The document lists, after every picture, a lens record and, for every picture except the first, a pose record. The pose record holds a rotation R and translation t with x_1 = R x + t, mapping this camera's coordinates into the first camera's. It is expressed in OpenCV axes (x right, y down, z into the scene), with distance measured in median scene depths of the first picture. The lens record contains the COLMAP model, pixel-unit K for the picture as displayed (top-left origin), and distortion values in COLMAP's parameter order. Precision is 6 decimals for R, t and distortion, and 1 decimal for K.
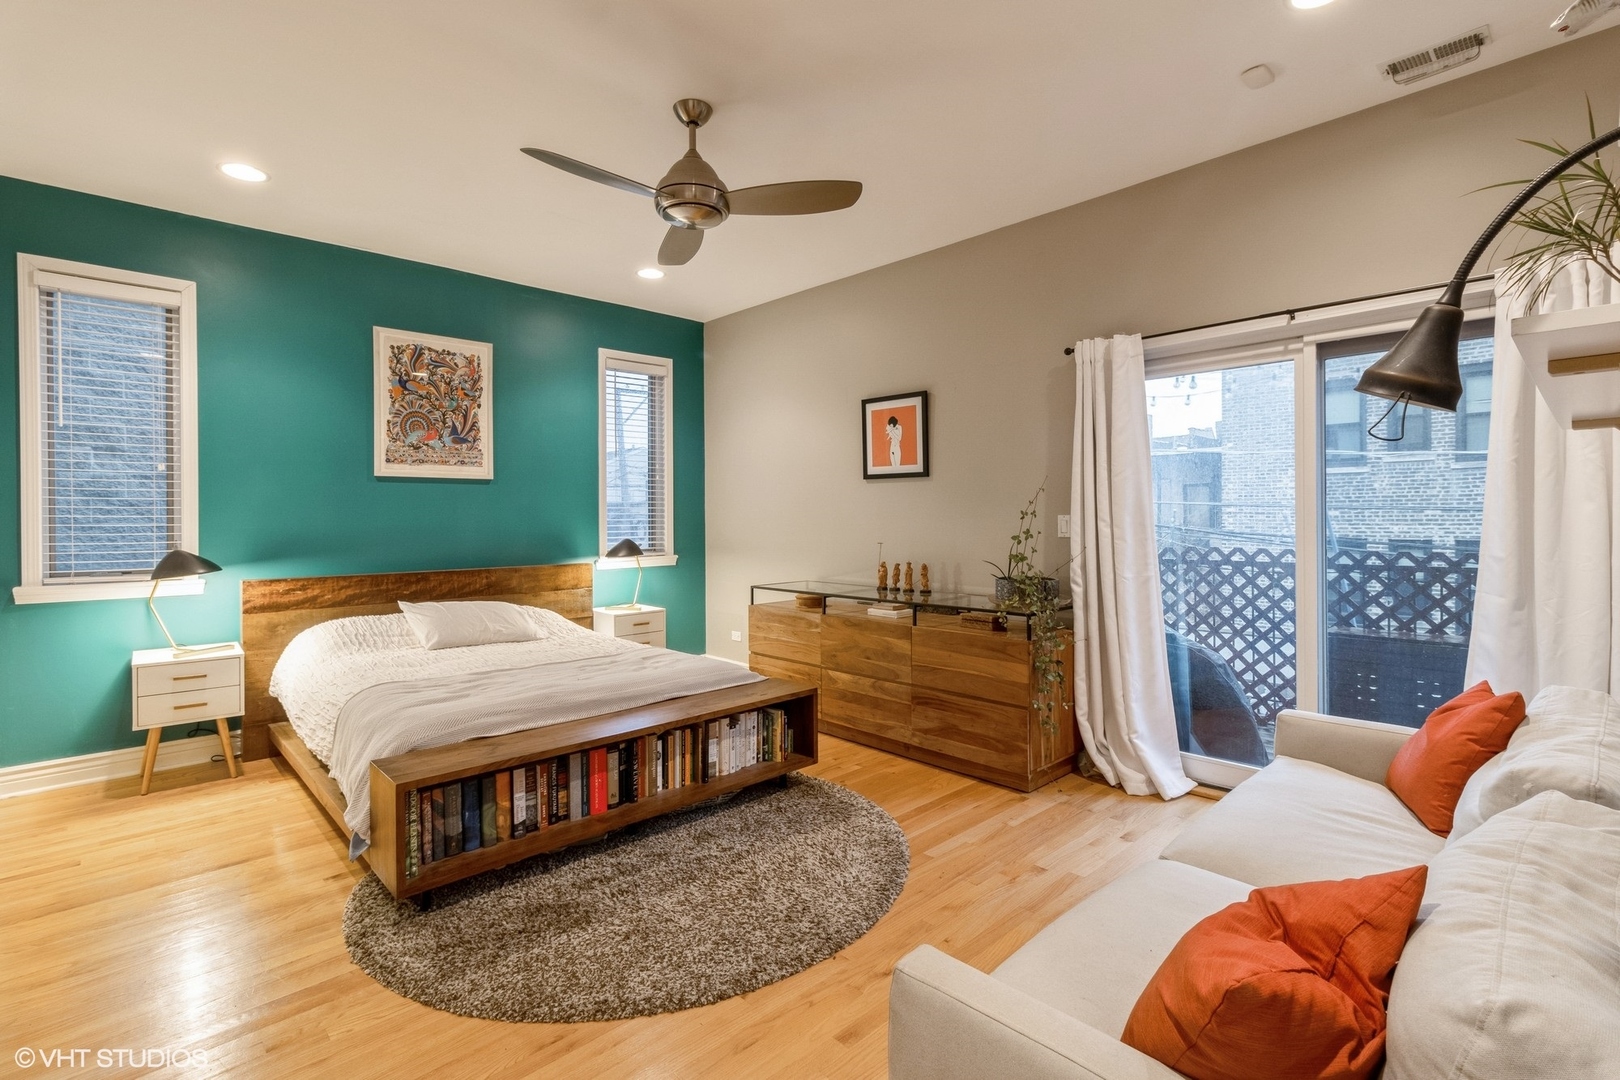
lens RADIAL K [[745.7, 0, 808.9], [0, 745.7, 531.9], [0, 0, 1]] dist [-0.000436, 0.000558]
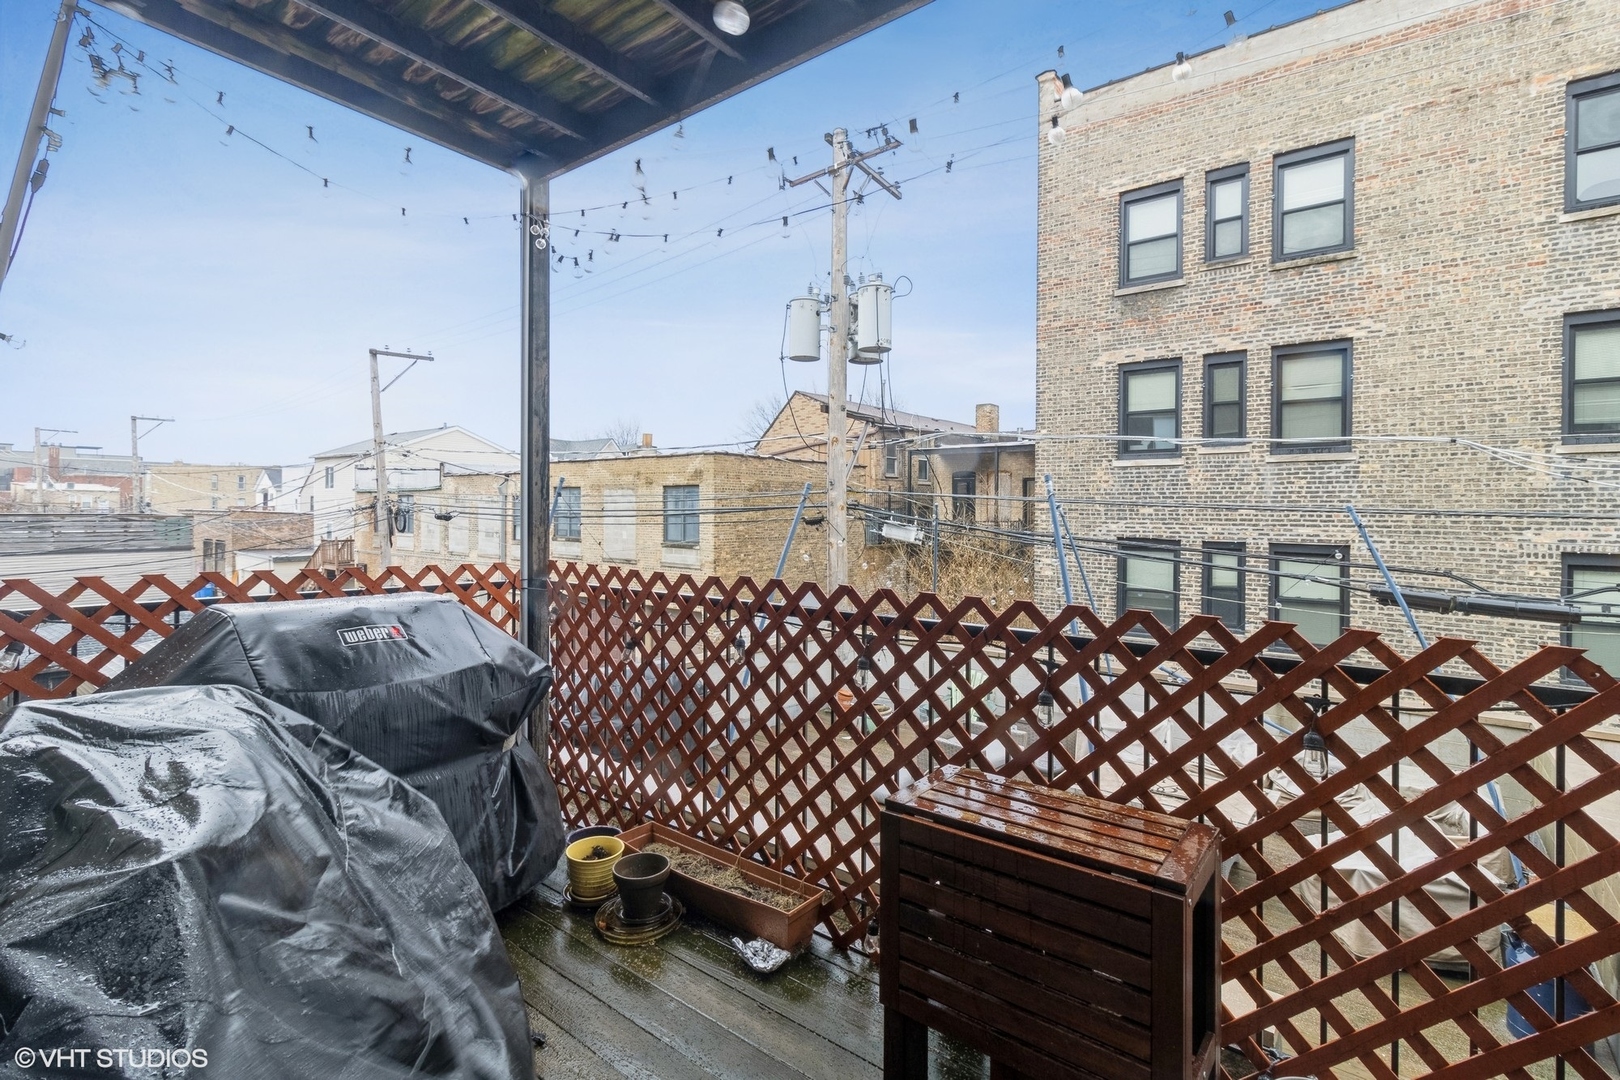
lens RADIAL K [[745.7, 0, 811.1], [0, 745.7, 529.3], [0, 0, 1]] dist [-0.000436, 0.000558]
pose [[0.989385, 0.007923, 0.145102, 0.198513], [-0.009078, 0.999932, 0.007295, -0.006900], [-0.145034, -0.008535, 0.989390, 0.201422]]
